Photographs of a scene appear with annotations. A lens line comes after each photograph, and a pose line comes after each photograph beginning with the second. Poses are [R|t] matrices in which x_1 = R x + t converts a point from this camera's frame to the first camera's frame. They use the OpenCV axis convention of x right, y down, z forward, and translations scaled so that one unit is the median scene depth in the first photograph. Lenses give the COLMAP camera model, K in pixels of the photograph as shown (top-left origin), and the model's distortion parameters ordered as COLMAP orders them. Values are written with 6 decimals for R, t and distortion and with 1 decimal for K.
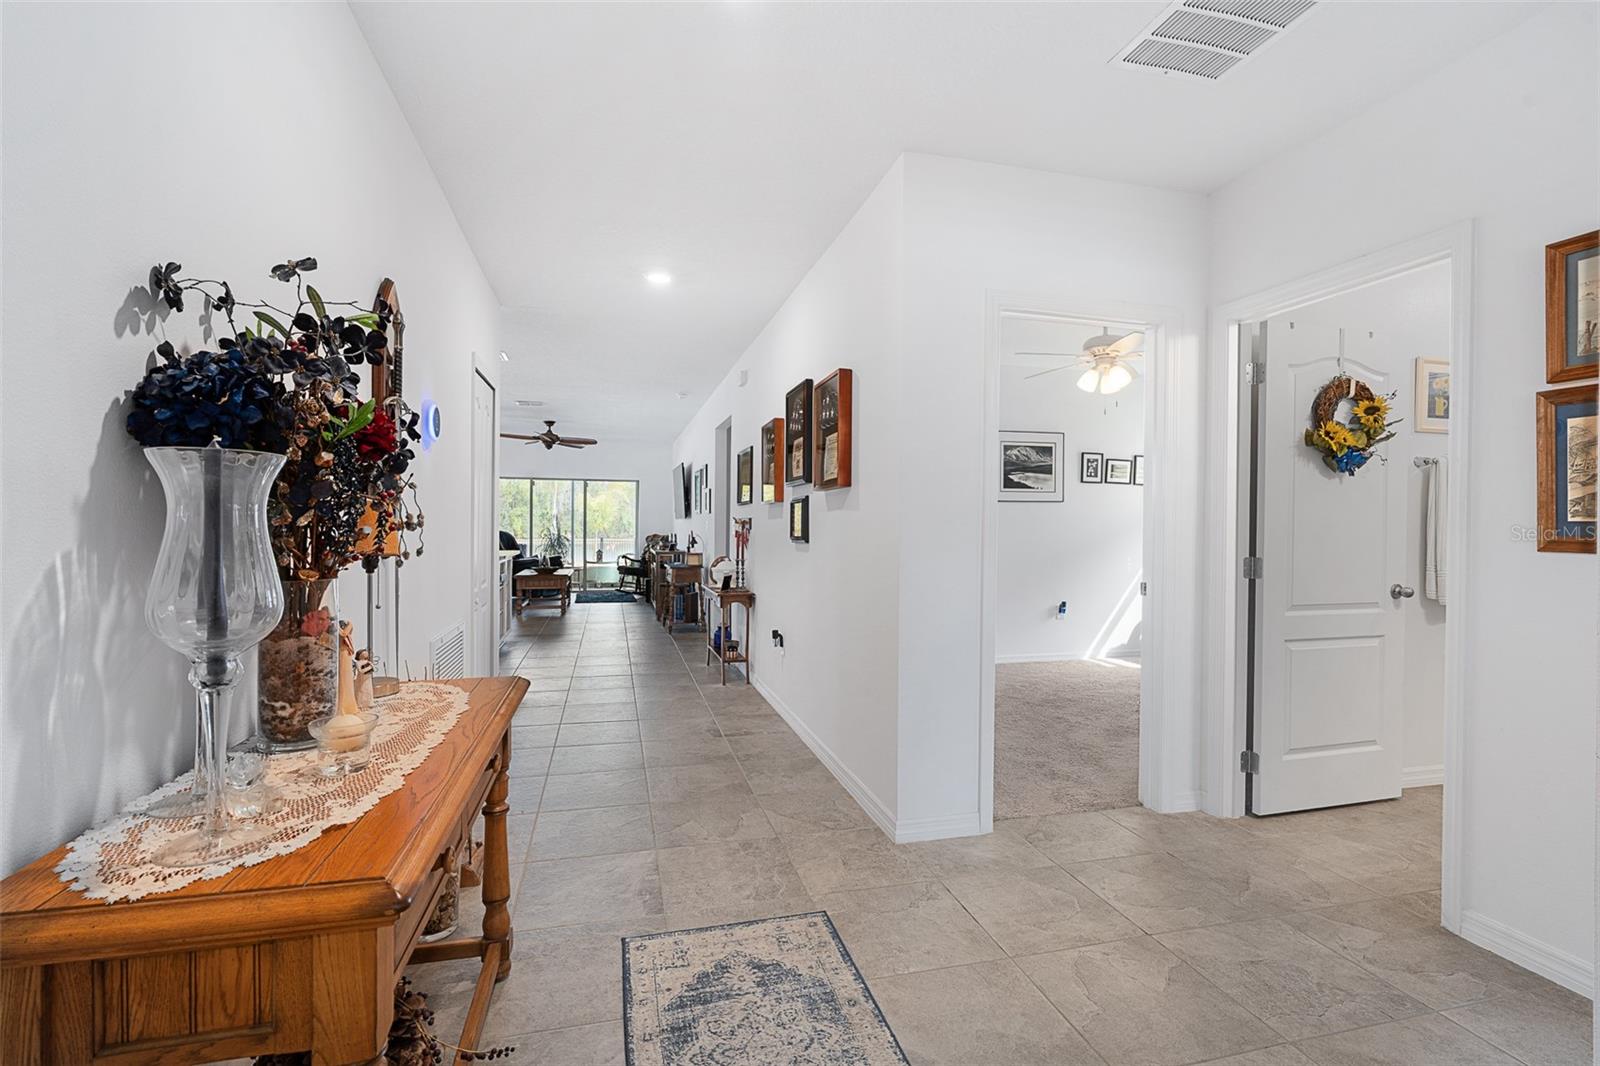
lens RADIAL K [[720.7, 0, 799.1], [0, 720.7, 525.0], [0, 0, 1]] dist [-0.005452, 0.001655]
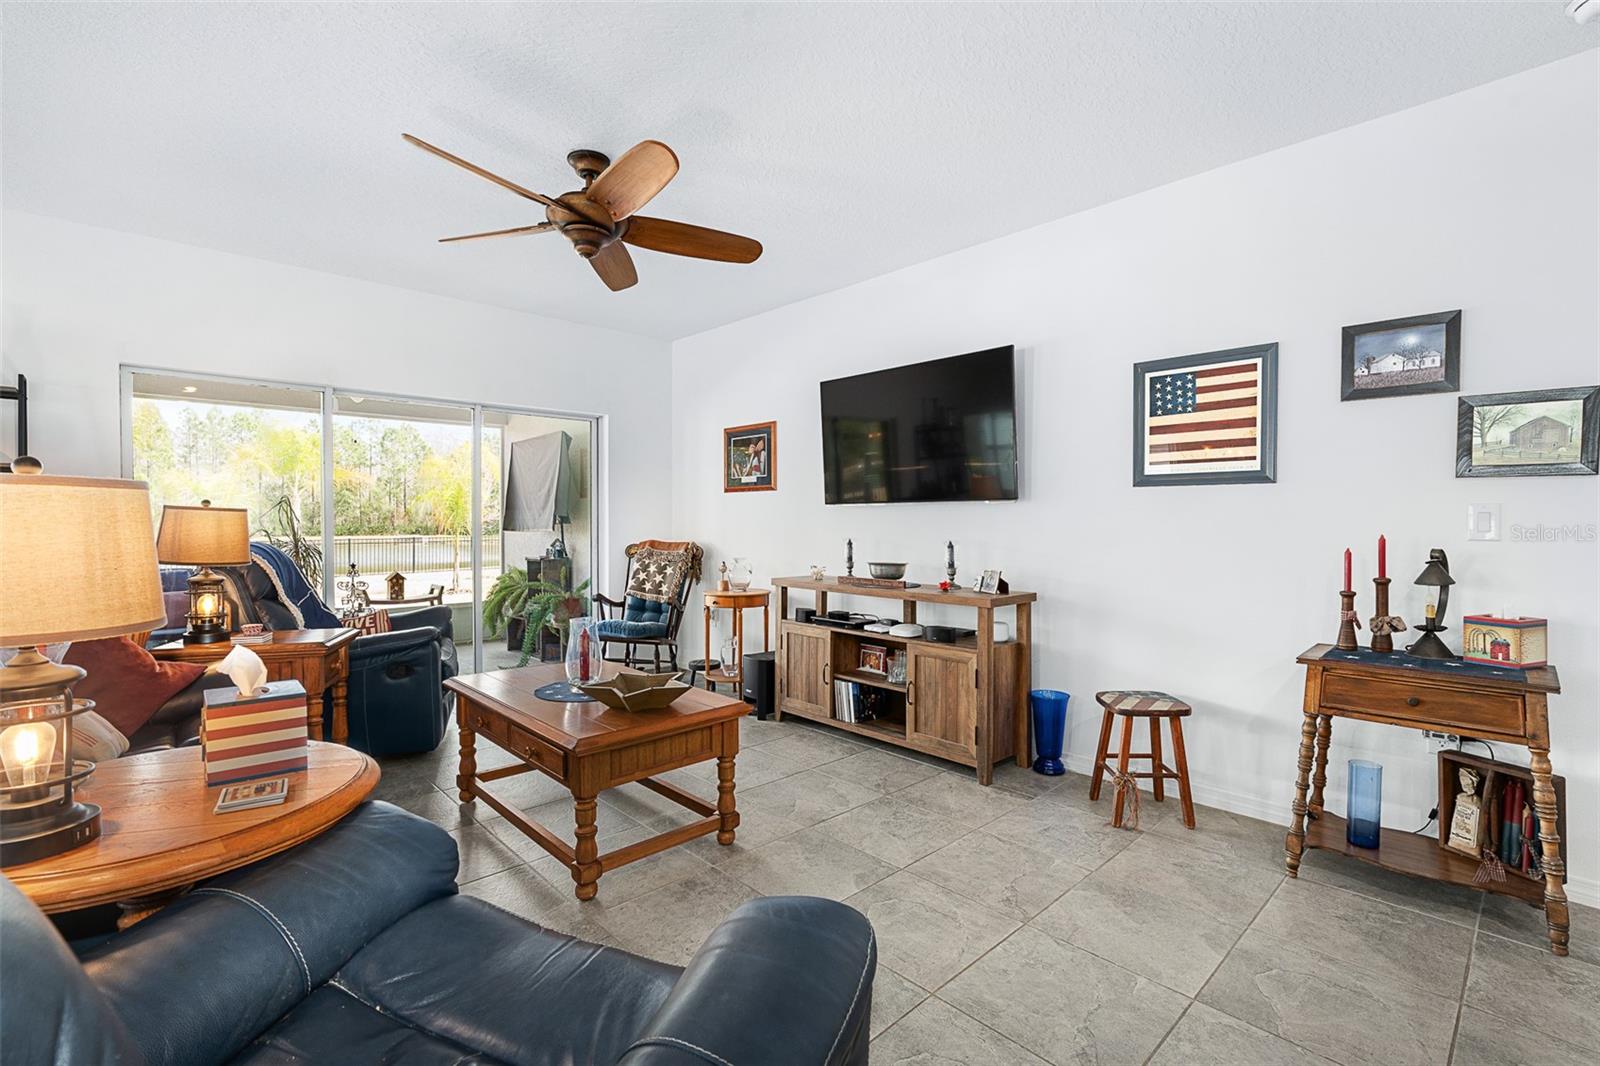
lens RADIAL K [[720.7, 0, 808.1], [0, 720.7, 531.2], [0, 0, 1]] dist [-0.005452, 0.001655]
pose [[0.874476, -0.013321, 0.484885, -0.420797], [0.004454, 0.999801, 0.019434, -0.001443], [-0.485048, -0.014835, 0.874362, 0.727174]]
